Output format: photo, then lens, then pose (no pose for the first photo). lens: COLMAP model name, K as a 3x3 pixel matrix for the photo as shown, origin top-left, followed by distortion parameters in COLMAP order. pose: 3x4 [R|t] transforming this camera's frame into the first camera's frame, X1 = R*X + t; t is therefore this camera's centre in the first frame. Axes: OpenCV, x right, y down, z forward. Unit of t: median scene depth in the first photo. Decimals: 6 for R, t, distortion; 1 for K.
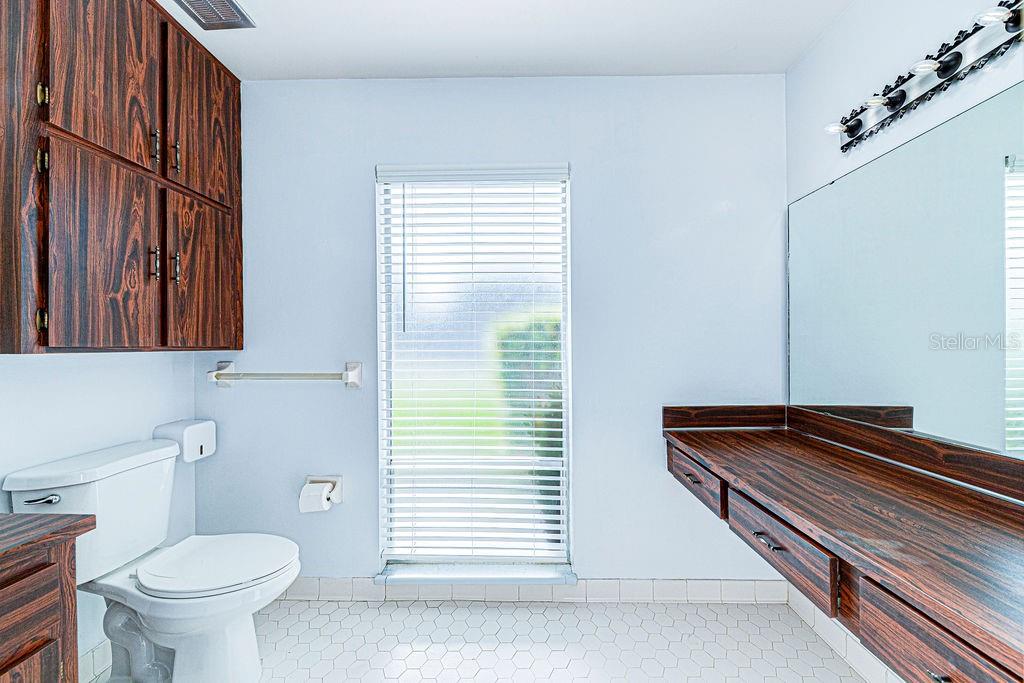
lens RADIAL K [[352.9, 0, 516.5], [0, 352.9, 343.7], [0, 0, 1]] dist [0.006126, -0.000552]
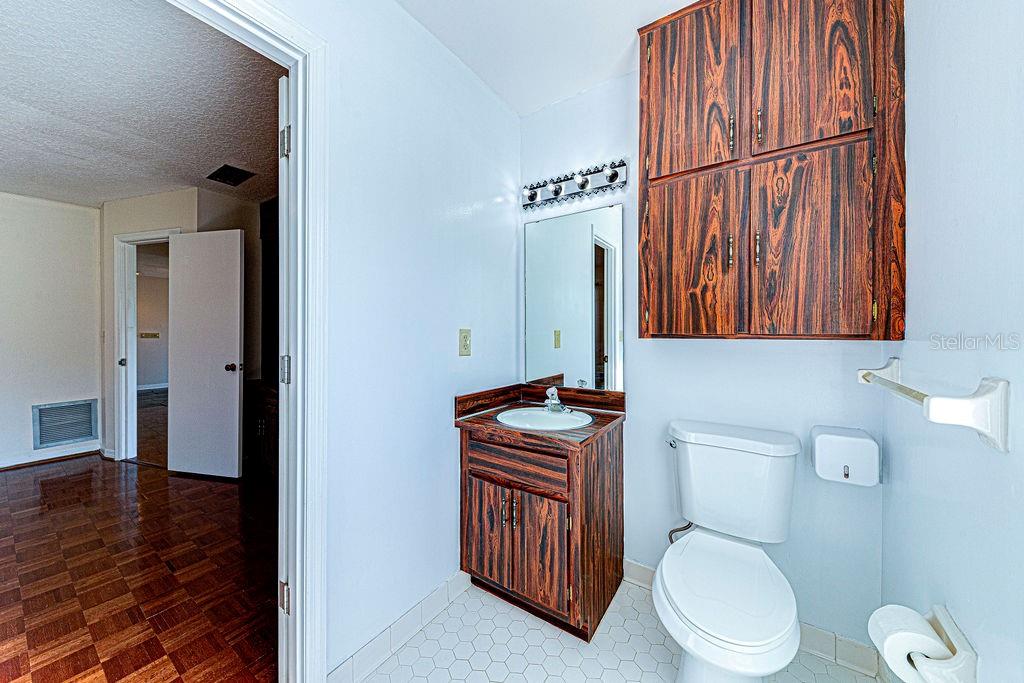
lens RADIAL K [[352.9, 0, 514.9], [0, 352.9, 334.3], [0, 0, 1]] dist [0.006126, -0.000552]
pose [[-0.525532, 0.004093, -0.850764, 0.158757], [0.006229, 0.999980, 0.000963, 0.003758], [0.850751, -0.004794, -0.525547, 1.022856]]
